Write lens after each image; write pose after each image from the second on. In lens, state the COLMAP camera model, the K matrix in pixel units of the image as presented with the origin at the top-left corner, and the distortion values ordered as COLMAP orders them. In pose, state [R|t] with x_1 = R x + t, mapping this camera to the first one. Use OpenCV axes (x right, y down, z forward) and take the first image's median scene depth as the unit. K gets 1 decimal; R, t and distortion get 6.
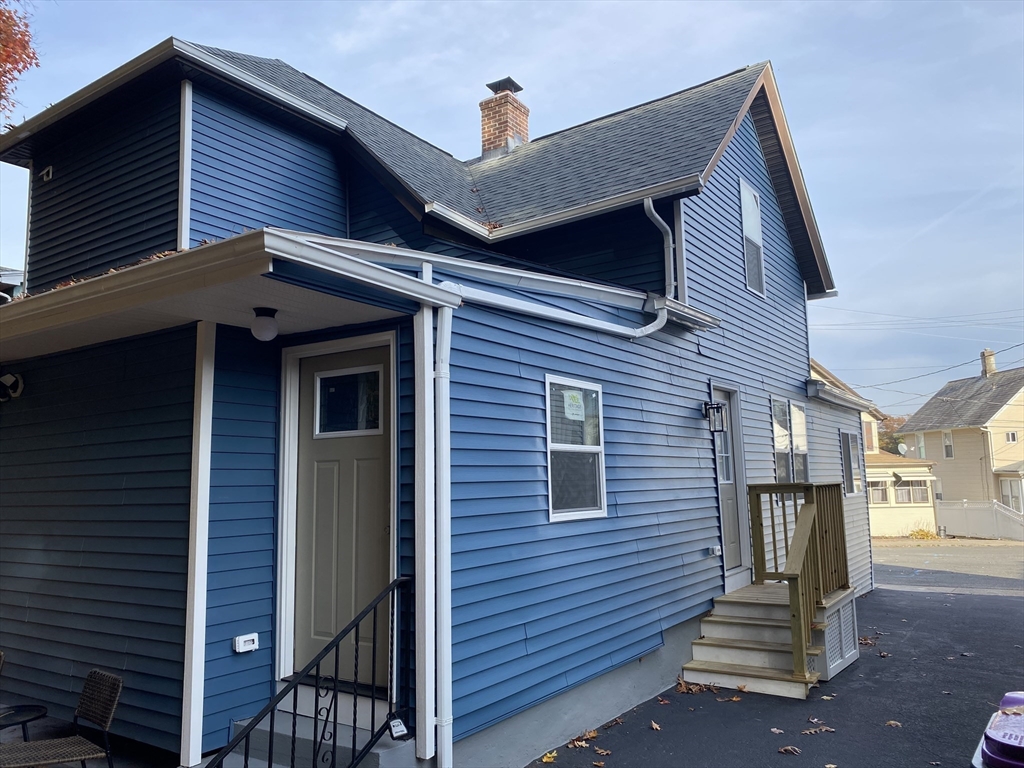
lens RADIAL K [[788.8, 0, 518.1], [0, 788.8, 387.0], [0, 0, 1]] dist [0.003540, -0.007303]
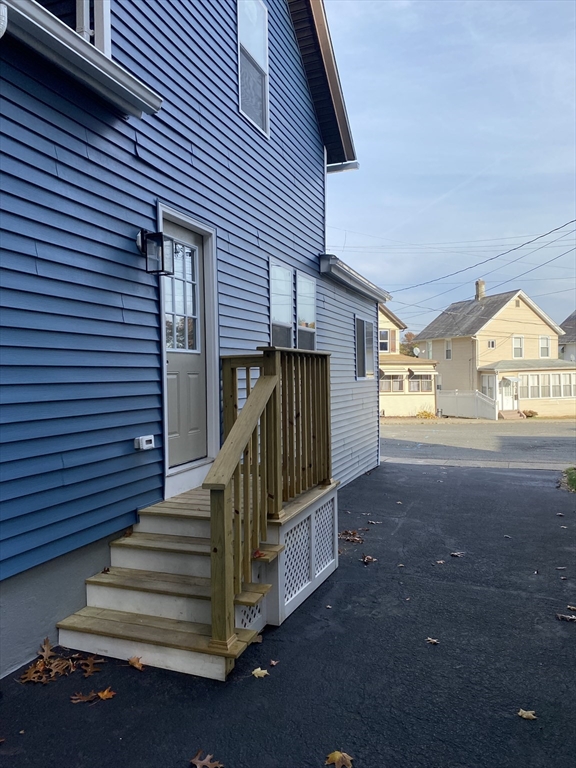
lens RADIAL K [[576.5, 0, 288.0], [0, 576.5, 384.0], [0, 0, 1]] dist [0.042713, -0.003987]
pose [[0.973414, 0.010267, 0.228825, 0.187890], [-0.040093, 0.991210, 0.126079, 0.063576], [-0.225519, -0.131901, 0.965269, 0.354557]]
